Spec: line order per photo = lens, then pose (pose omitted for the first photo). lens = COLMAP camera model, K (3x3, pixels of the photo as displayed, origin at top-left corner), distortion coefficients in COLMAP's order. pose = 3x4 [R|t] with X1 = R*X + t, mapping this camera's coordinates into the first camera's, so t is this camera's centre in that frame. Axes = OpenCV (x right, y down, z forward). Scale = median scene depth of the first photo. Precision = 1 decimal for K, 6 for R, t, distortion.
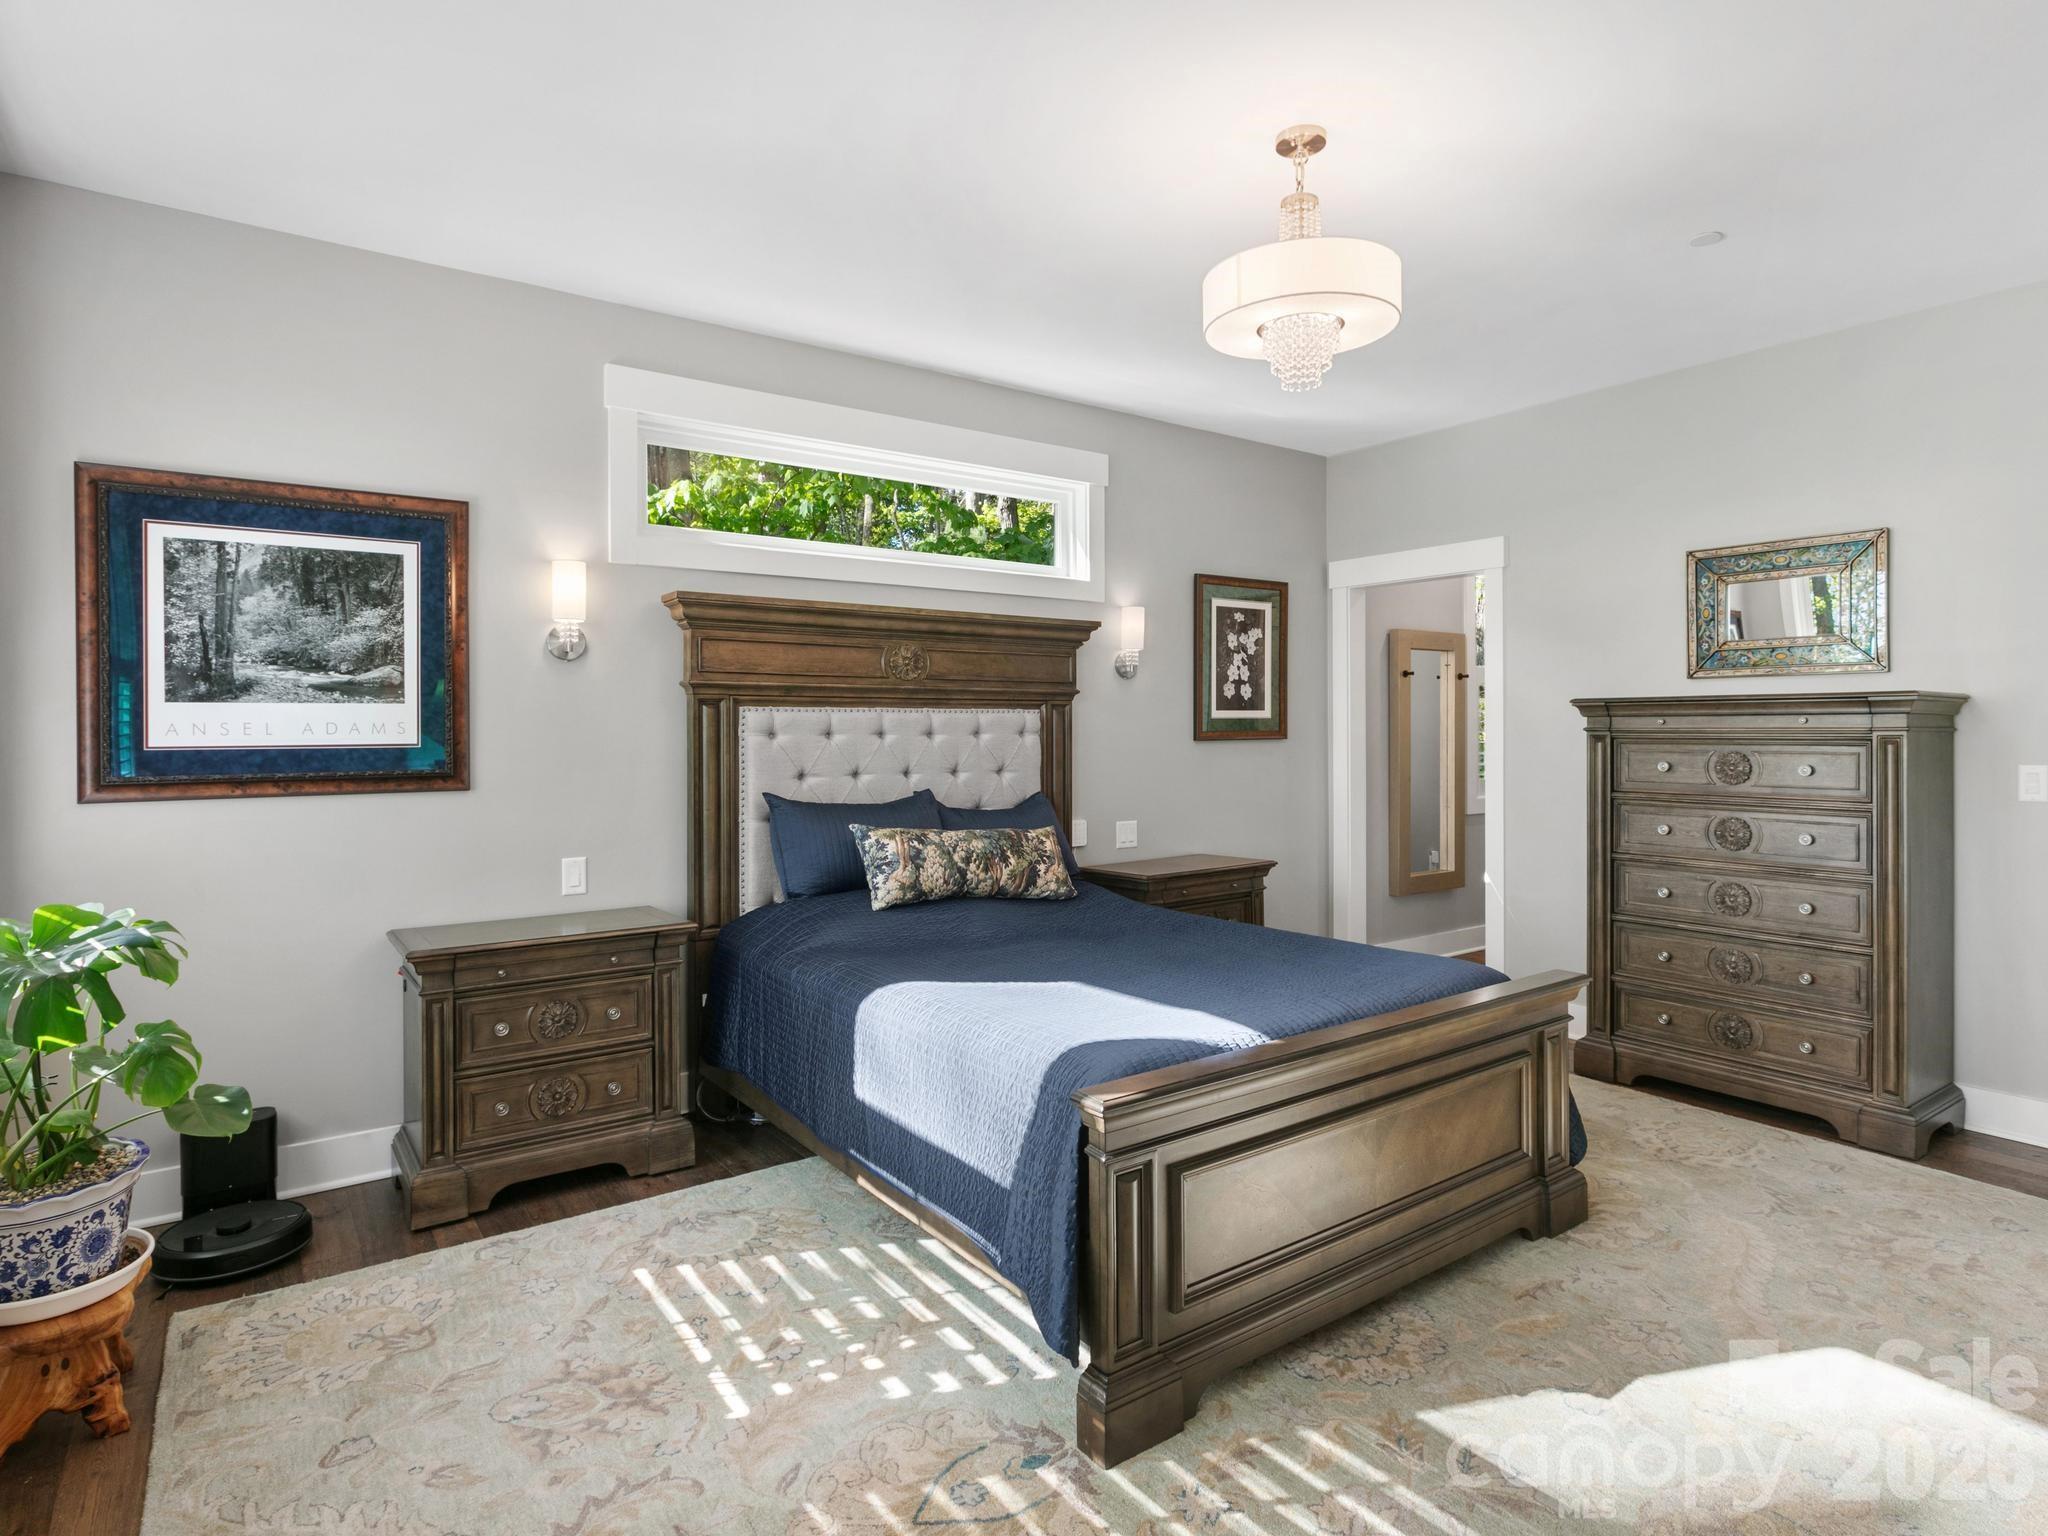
lens RADIAL K [[1106.3, 0, 1024.0], [0, 1106.3, 768.0], [0, 0, 1]] dist [-0.017269, -0.000074]
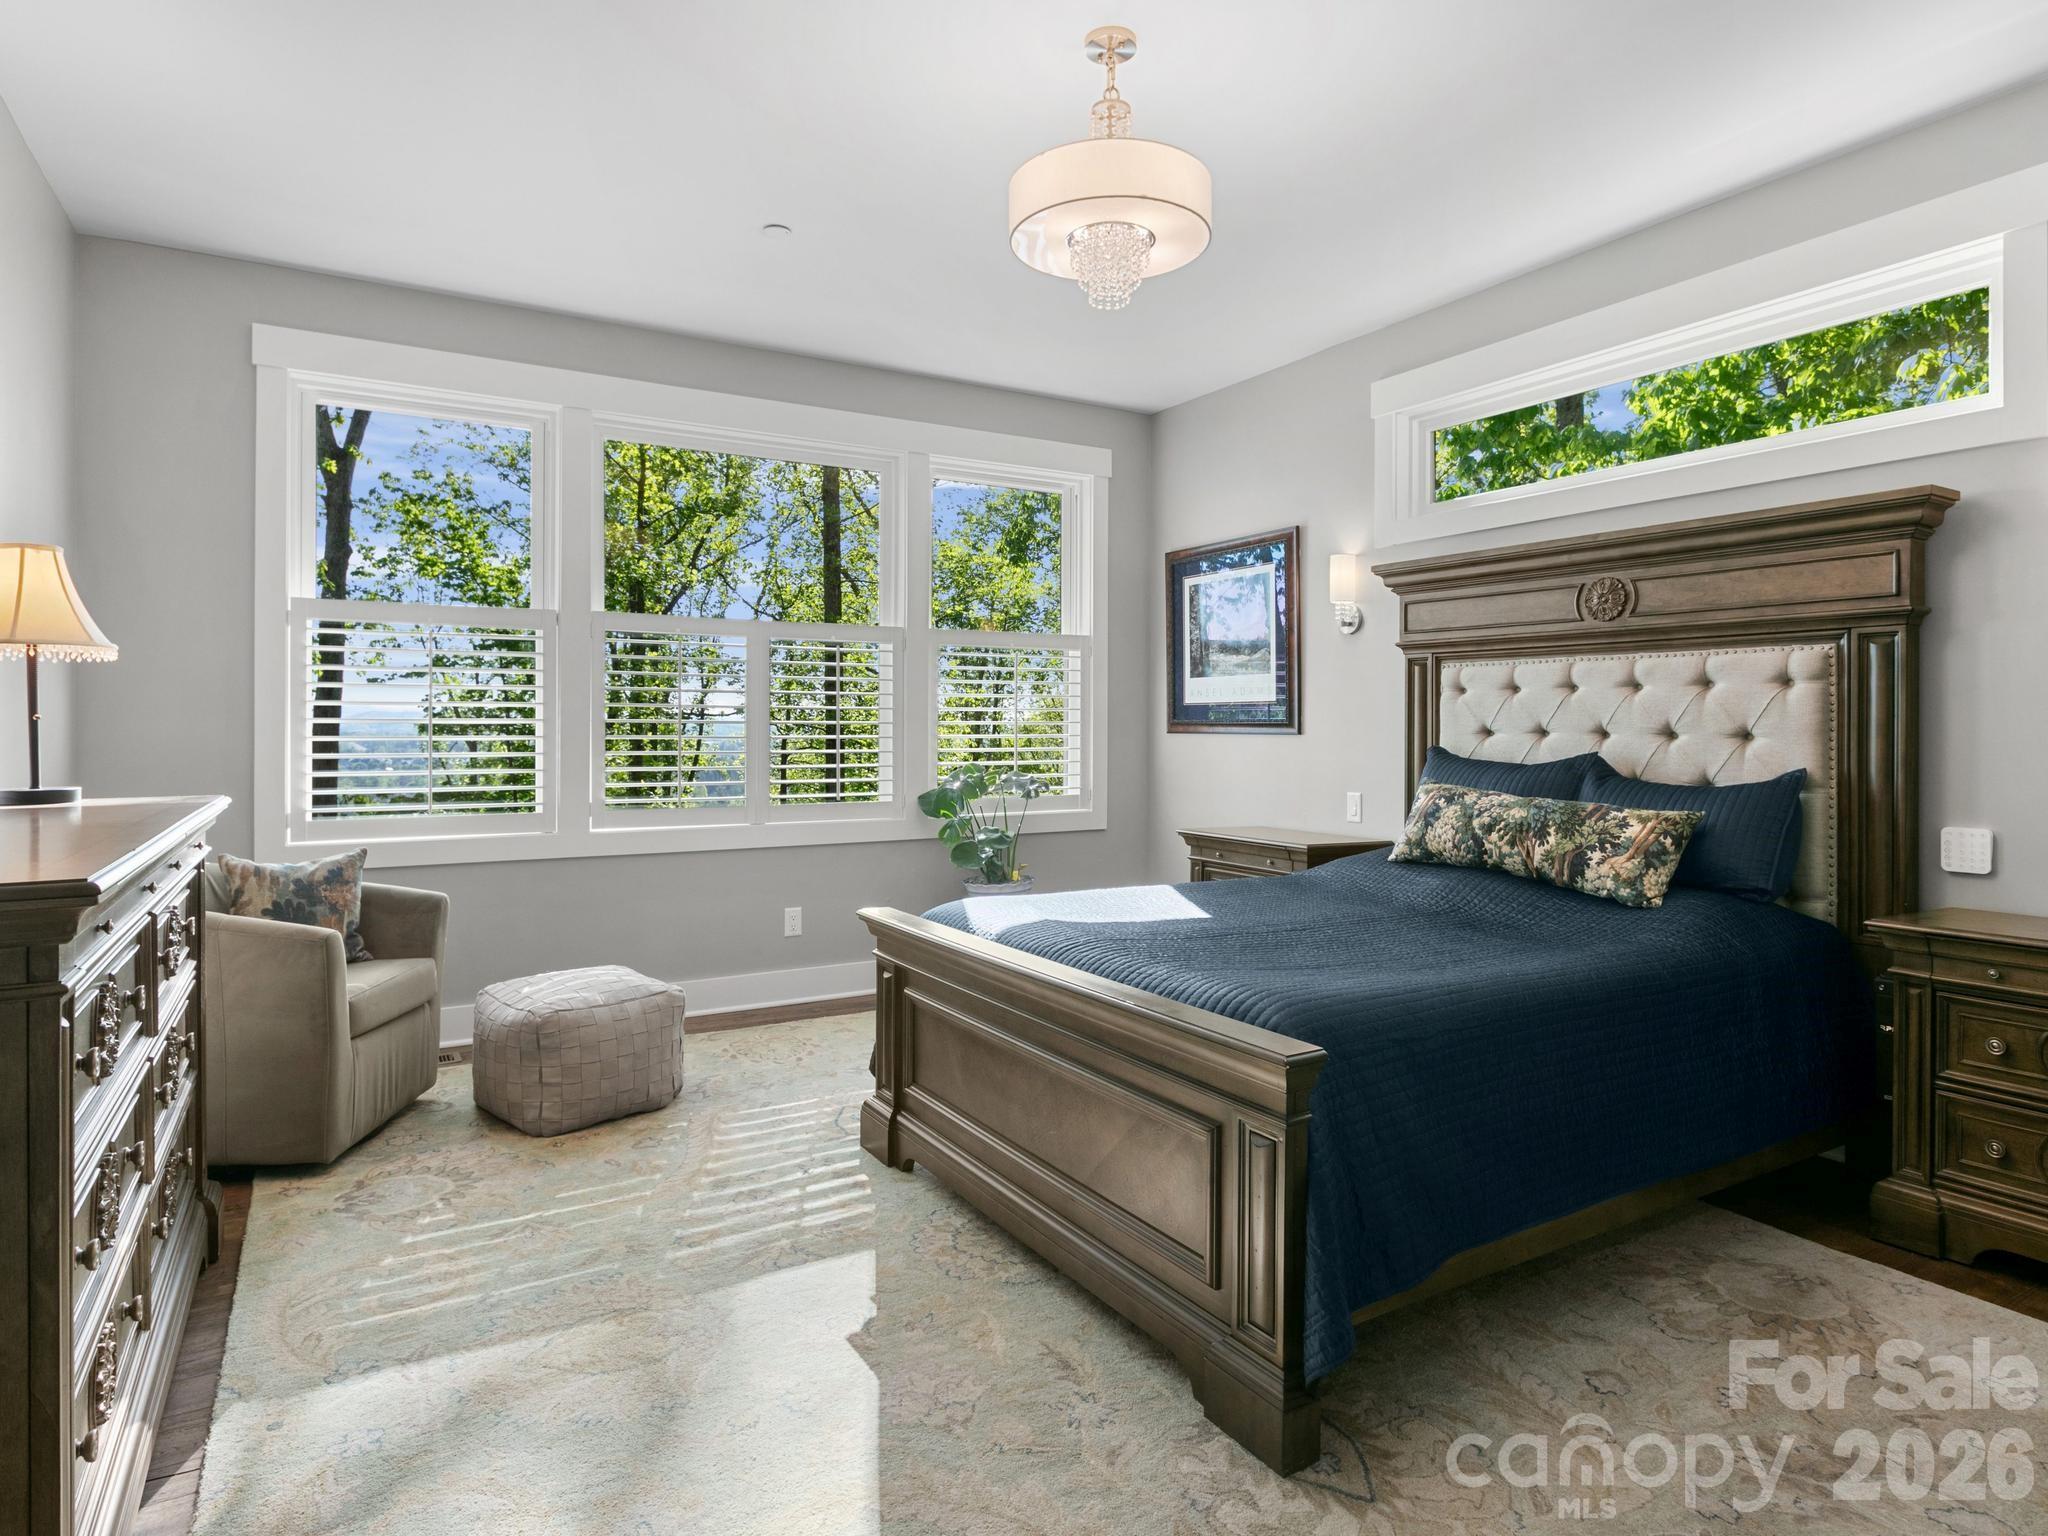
lens RADIAL K [[1163.9, 0, 1024.0], [0, 1163.9, 768.0], [0, 0, 1]] dist [-0.002769, -0.000440]
pose [[-0.082213, 0.038523, -0.995870, 0.887063], [-0.042041, 0.998229, 0.042085, 0.013267], [0.995728, 0.045328, -0.080448, 0.707719]]
